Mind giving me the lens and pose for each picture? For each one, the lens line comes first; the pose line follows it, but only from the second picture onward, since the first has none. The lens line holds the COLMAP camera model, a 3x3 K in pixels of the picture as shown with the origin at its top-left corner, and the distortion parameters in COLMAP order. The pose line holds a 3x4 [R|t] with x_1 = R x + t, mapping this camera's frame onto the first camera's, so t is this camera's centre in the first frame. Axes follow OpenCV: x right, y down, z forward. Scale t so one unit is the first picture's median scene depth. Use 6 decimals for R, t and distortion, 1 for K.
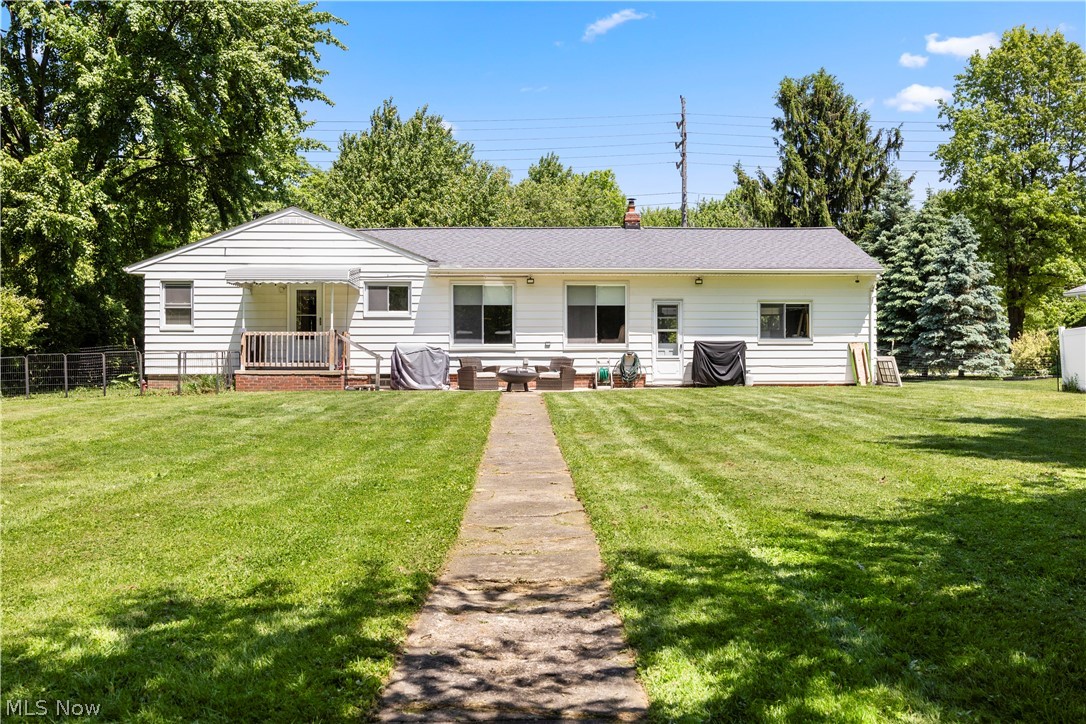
lens RADIAL K [[1042.8, 0, 543.0], [0, 1042.8, 362.0], [0, 0, 1]] dist [-0.003604, -0.001197]
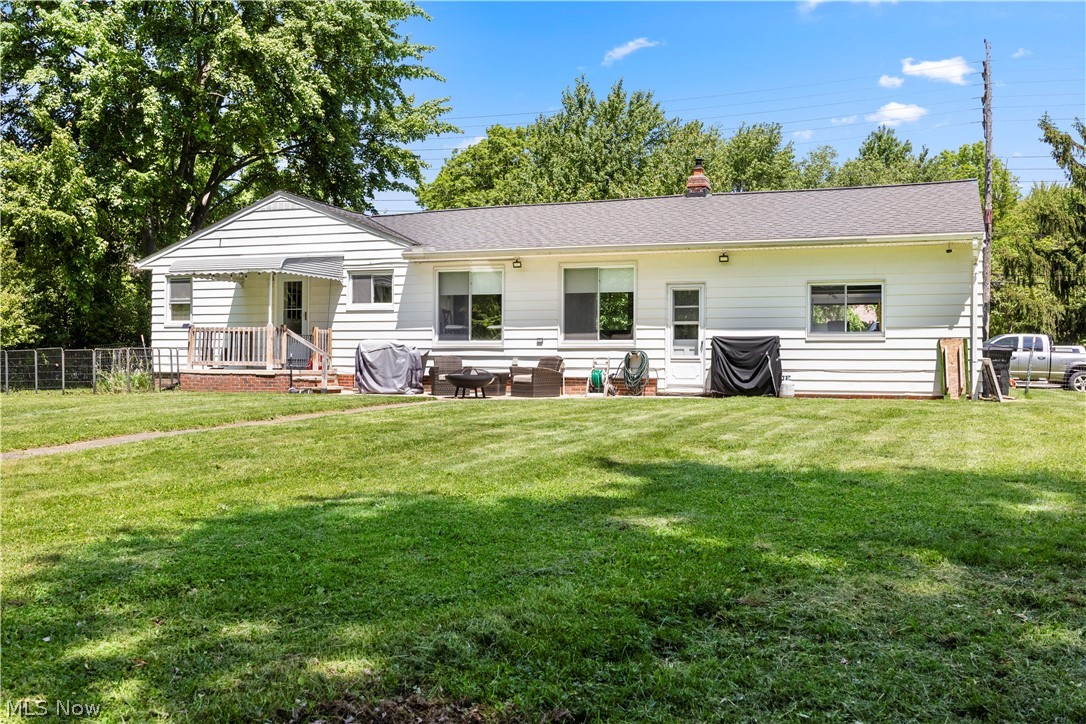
lens RADIAL K [[1042.8, 0, 543.0], [0, 1042.8, 362.0], [0, 0, 1]] dist [-0.003604, -0.001197]
pose [[0.917563, 0.007292, -0.397524, 0.332511], [-0.006837, 0.999973, 0.002560, -0.002498], [0.397532, 0.000369, 0.917588, 0.247448]]
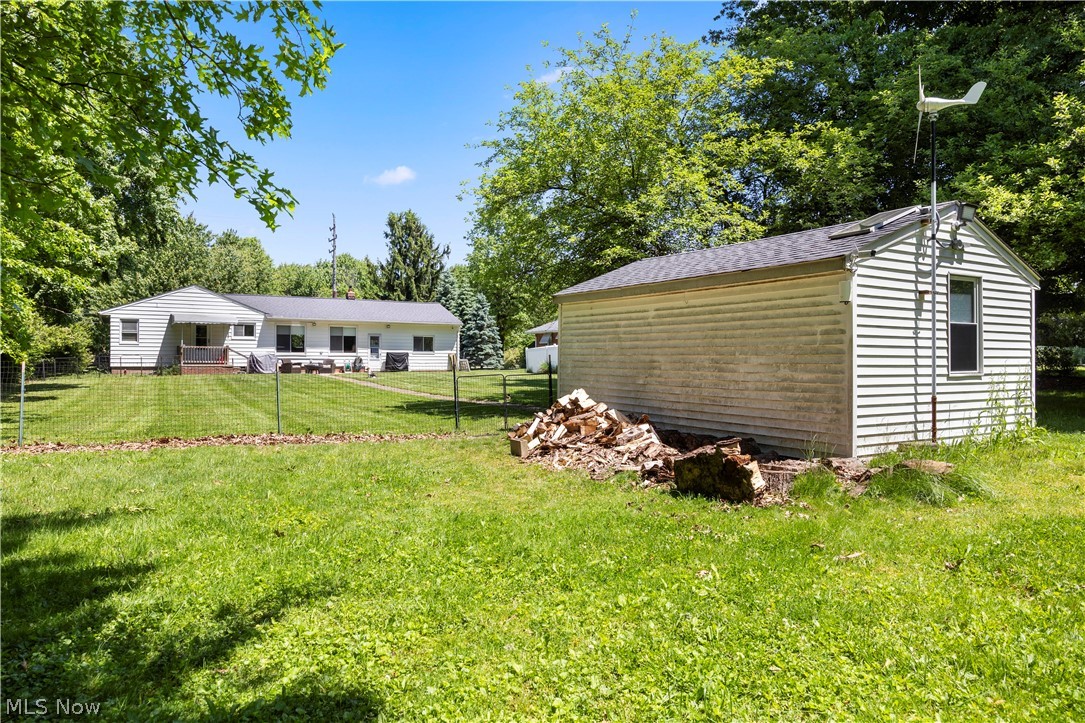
lens RADIAL K [[694.3, 0, 542.5], [0, 694.3, 361.5], [0, 0, 1]] dist [0.004886, 0.000949]
pose [[0.874754, 0.003497, 0.484555, -0.299143], [-0.003698, 0.999993, -0.000541, 0.000211], [-0.484553, -0.001319, 0.874761, -0.517961]]
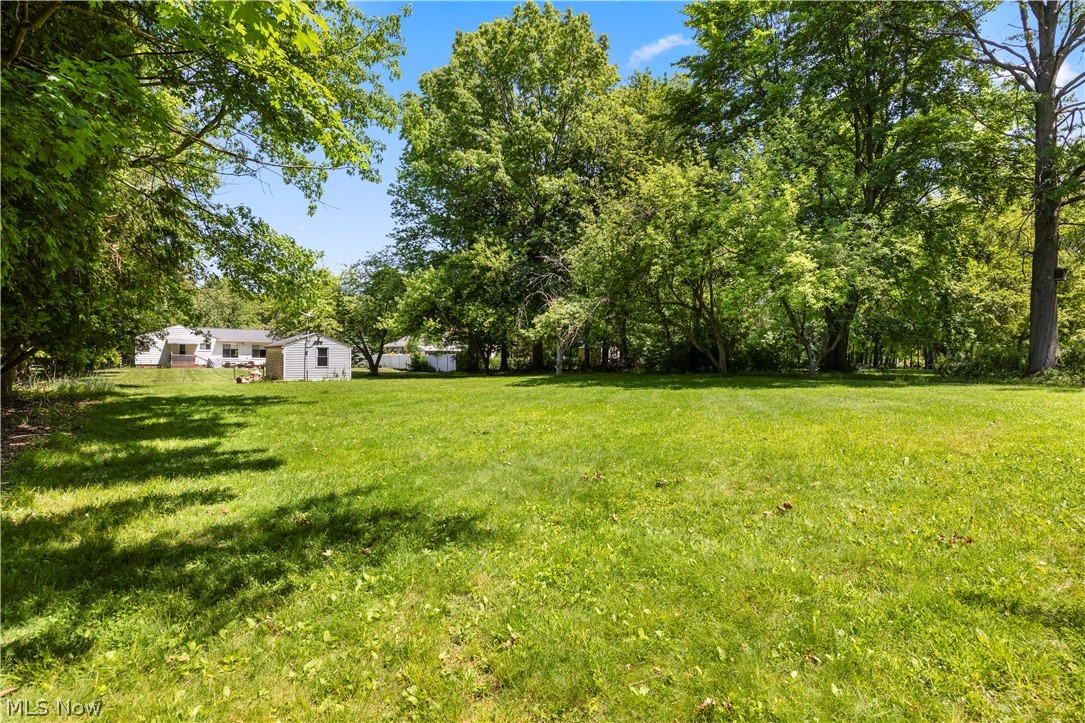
lens RADIAL K [[552.0, 0, 542.5], [0, 552.0, 361.5], [0, 0, 1]] dist [-0.000568, -0.000092]
pose [[0.823767, 0.010482, 0.566831, -0.286525], [-0.010185, 0.999941, -0.003690, -0.006596], [-0.566837, -0.002733, 0.823826, -1.607356]]
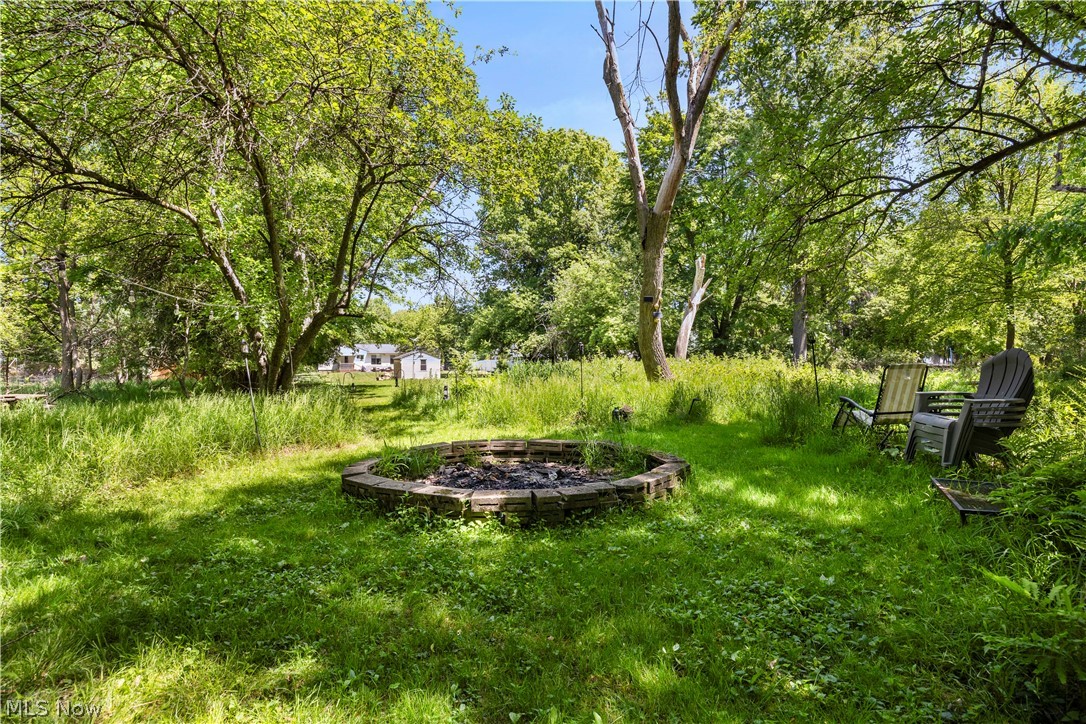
lens RADIAL K [[552.5, 0, 543.0], [0, 552.5, 362.0], [0, 0, 1]] dist [-0.000568, -0.000092]
pose [[0.930787, 0.003211, 0.365547, -0.332372], [-0.001148, 0.999982, -0.005861, -0.015004], [-0.365559, 0.005036, 0.930774, -2.398731]]
